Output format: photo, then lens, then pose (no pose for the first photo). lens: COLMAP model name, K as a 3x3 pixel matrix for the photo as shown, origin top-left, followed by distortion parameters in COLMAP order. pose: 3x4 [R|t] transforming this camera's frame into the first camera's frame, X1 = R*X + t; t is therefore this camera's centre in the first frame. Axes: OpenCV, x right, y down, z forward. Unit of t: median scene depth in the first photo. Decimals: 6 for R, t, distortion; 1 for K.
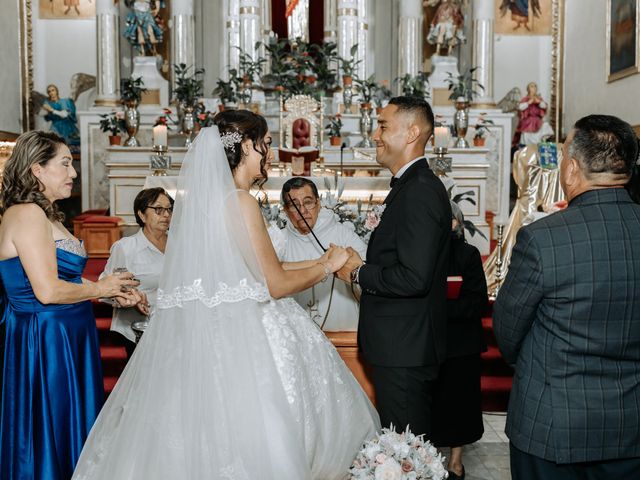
lens RADIAL K [[765.7, 0, 320.0], [0, 765.7, 240.0], [0, 0, 1]] dist [0.082408, -0.038606]
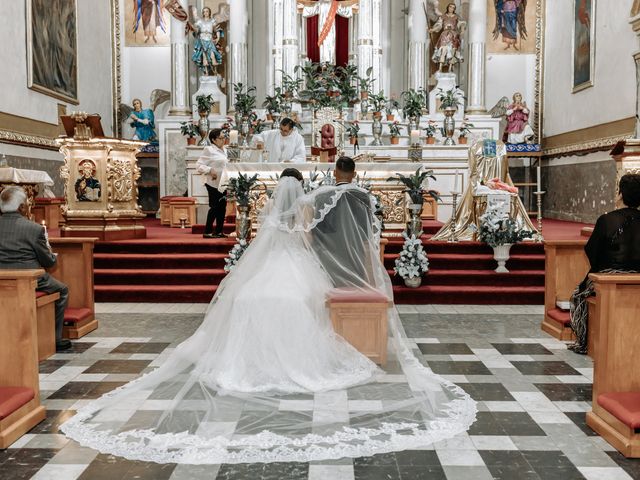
lens RADIAL K [[765.7, 0, 320.0], [0, 765.7, 240.0], [0, 0, 1]] dist [0.082408, -0.038606]
pose [[0.998665, 0.000040, -0.051659, 0.026814], [-0.000216, 0.999994, -0.003416, 0.043746], [0.051658, 0.003422, 0.998659, -0.302320]]
